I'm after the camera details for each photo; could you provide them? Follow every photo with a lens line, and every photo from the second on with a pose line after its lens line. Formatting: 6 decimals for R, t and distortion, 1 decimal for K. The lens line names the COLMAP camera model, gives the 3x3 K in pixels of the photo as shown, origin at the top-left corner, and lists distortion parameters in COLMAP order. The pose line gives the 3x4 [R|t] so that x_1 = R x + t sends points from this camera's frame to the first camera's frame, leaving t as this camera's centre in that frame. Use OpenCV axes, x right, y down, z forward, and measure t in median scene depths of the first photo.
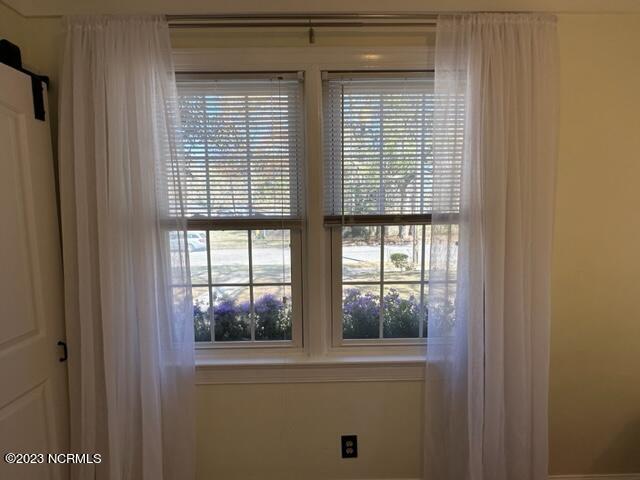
lens RADIAL K [[315.6, 0, 317.9], [0, 315.6, 245.1], [0, 0, 1]] dist [-0.004842, 0.003734]
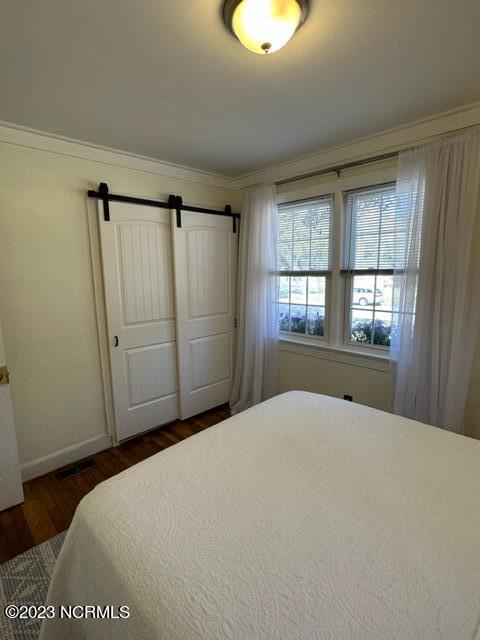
lens RADIAL K [[315.6, 0, 241.0], [0, 315.6, 320.9], [0, 0, 1]] dist [-0.004842, 0.003734]
pose [[0.701489, 0.117122, -0.702991, 0.982256], [-0.067736, 0.992895, 0.097831, 0.064716], [0.709454, -0.021009, 0.704438, -0.744321]]
